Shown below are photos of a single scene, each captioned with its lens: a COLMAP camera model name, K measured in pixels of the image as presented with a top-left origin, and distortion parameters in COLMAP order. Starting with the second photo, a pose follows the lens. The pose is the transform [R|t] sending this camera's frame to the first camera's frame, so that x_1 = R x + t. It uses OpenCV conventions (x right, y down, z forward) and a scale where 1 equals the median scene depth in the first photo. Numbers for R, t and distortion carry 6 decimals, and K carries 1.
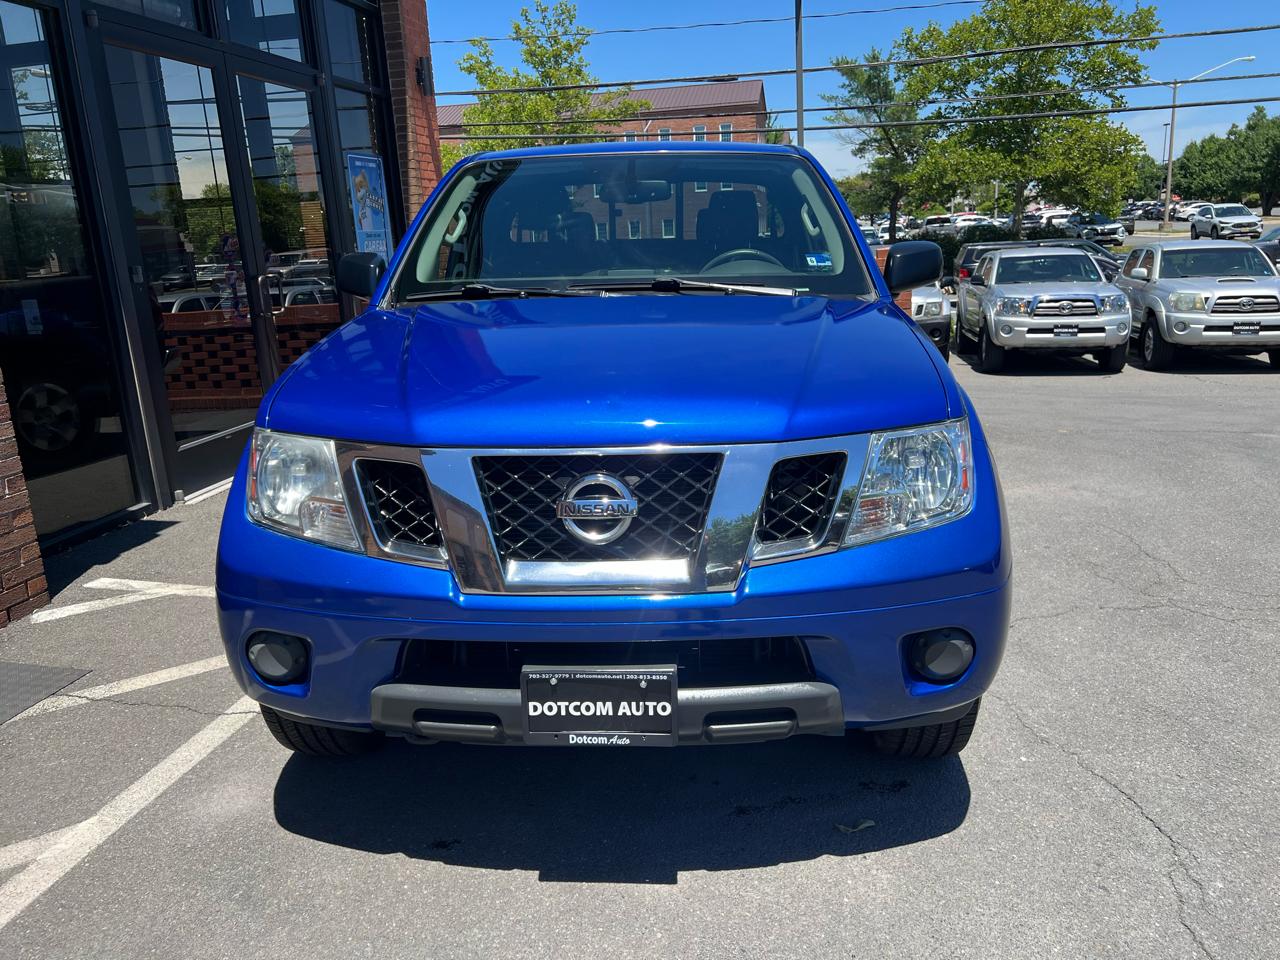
lens RADIAL K [[960.5, 0, 639.4], [0, 960.5, 475.7], [0, 0, 1]] dist [0.050653, -0.057183]
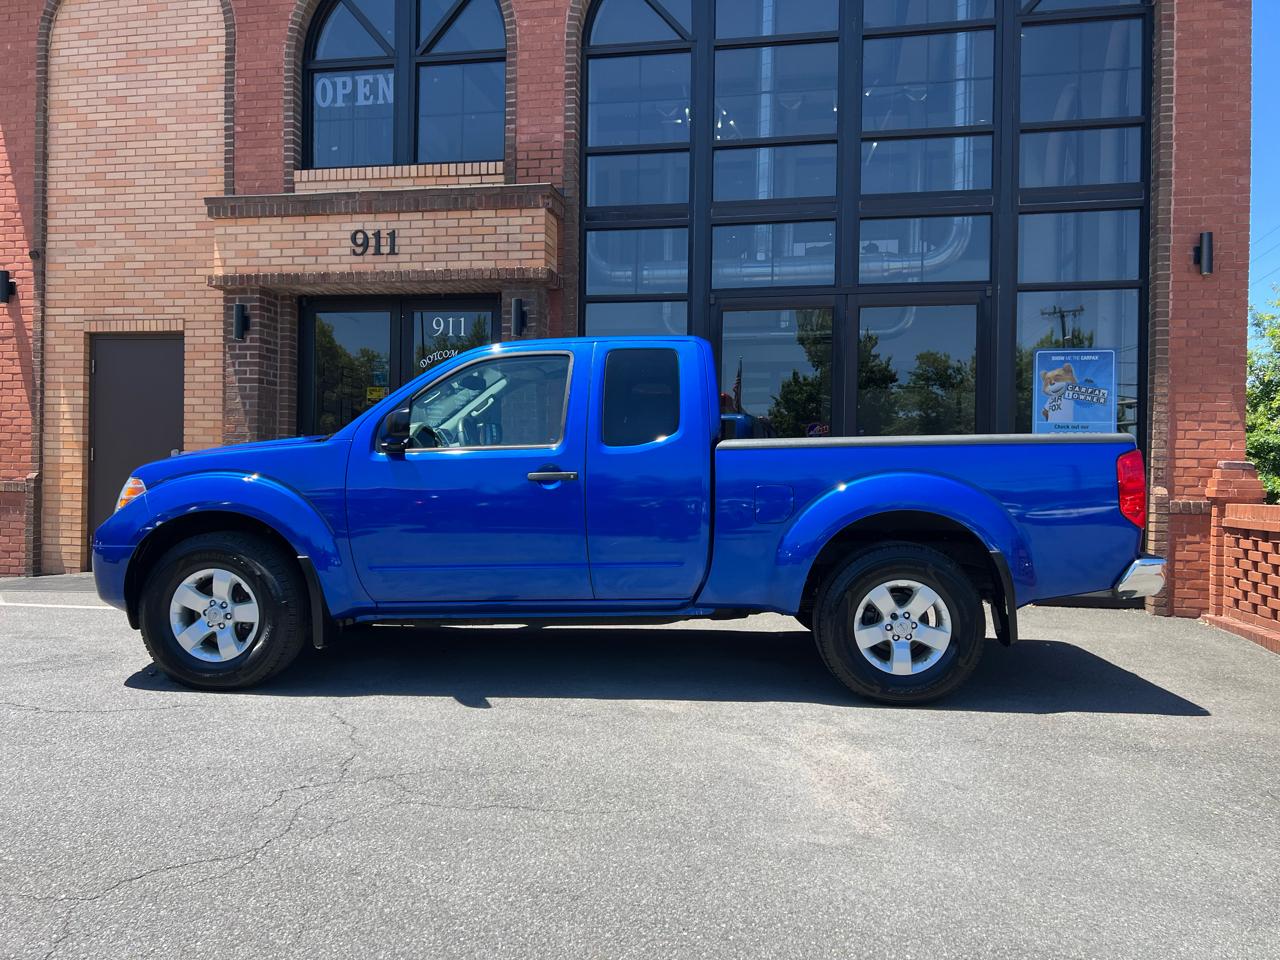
lens RADIAL K [[960.5, 0, 641.2], [0, 960.5, 487.7], [0, 0, 1]] dist [0.050653, -0.057183]
pose [[0.004311, 0.054354, -0.998512, 0.785096], [-0.261082, 0.963950, 0.051345, -0.139438], [0.965307, 0.260472, 0.018346, 0.638254]]
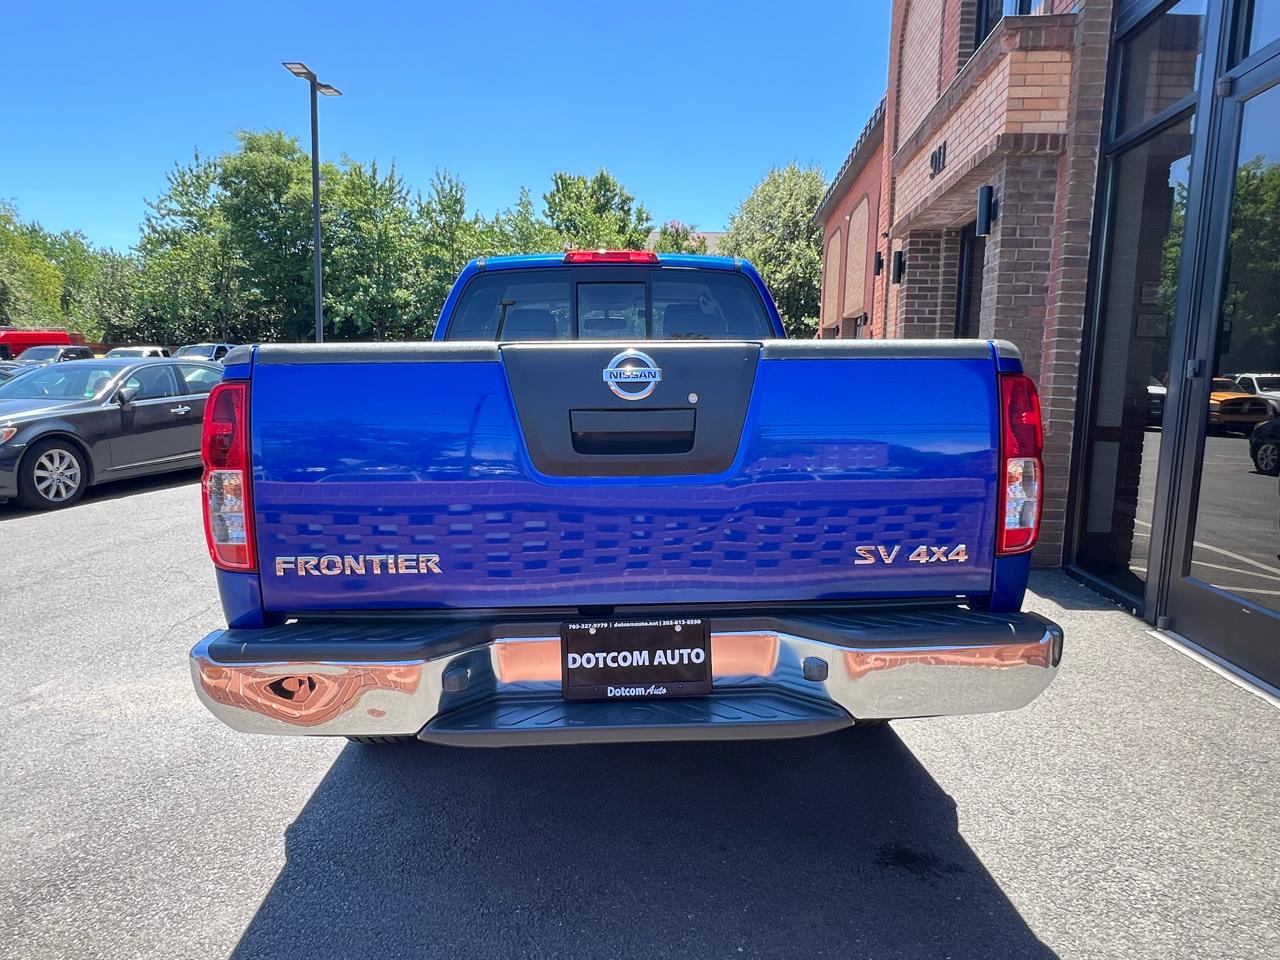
lens RADIAL K [[791.4, 0, 638.3], [0, 791.4, 478.6], [0, 0, 1]] dist [0.000500, -0.003334]
pose [[-0.995320, 0.038953, -0.088432, 0.036069], [0.003757, 0.930062, 0.367385, -0.276194], [0.096558, 0.365333, -0.925855, 1.198848]]
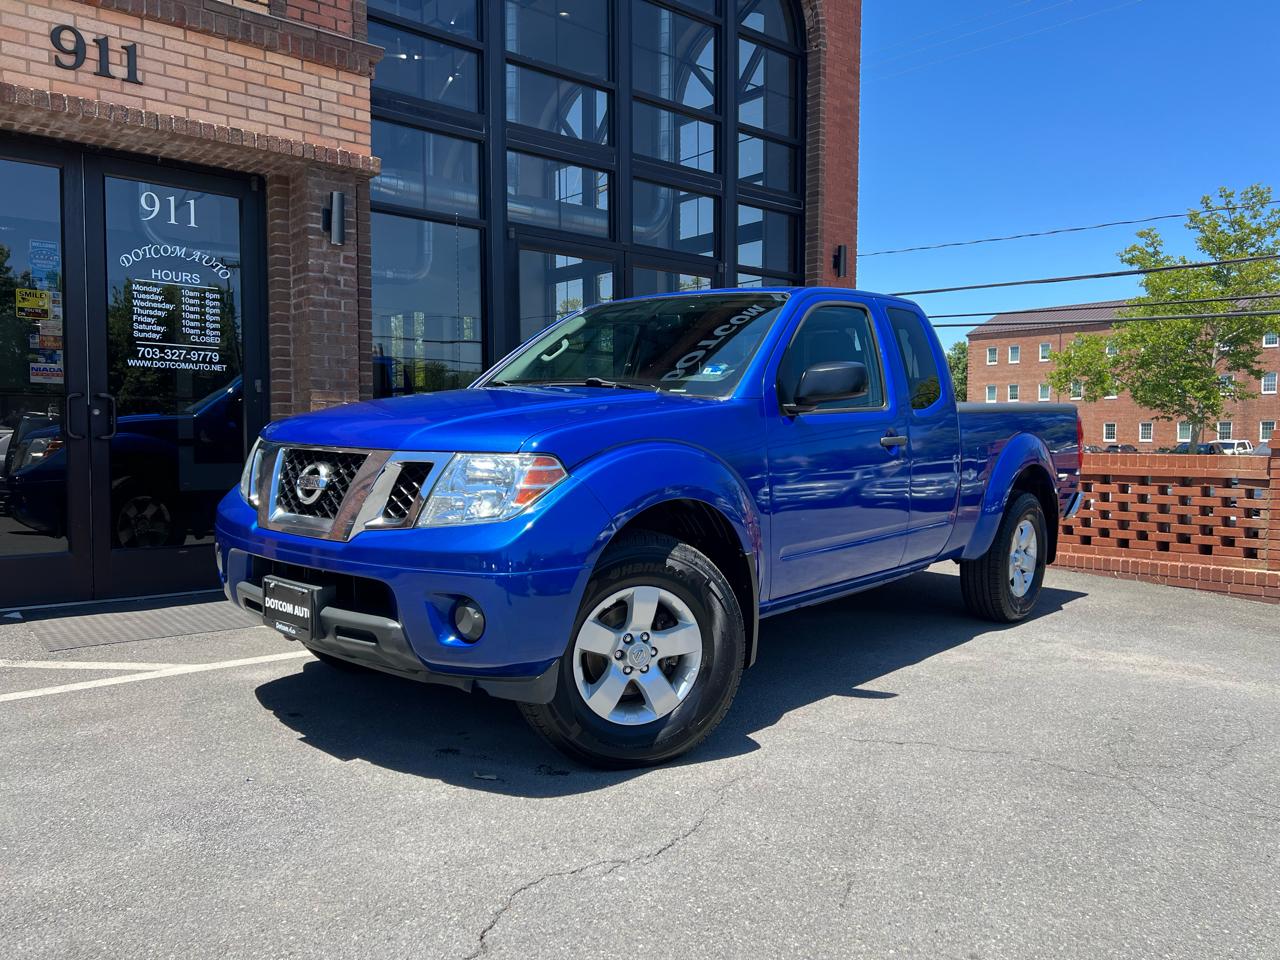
lens RADIAL K [[960.5, 0, 651.8], [0, 960.5, 486.6], [0, 0, 1]] dist [0.050653, -0.057183]
pose [[0.786441, 0.083480, -0.611998, 0.388184], [-0.192266, 0.974685, -0.114117, 0.031965], [0.586979, 0.207412, 0.782583, 0.019166]]
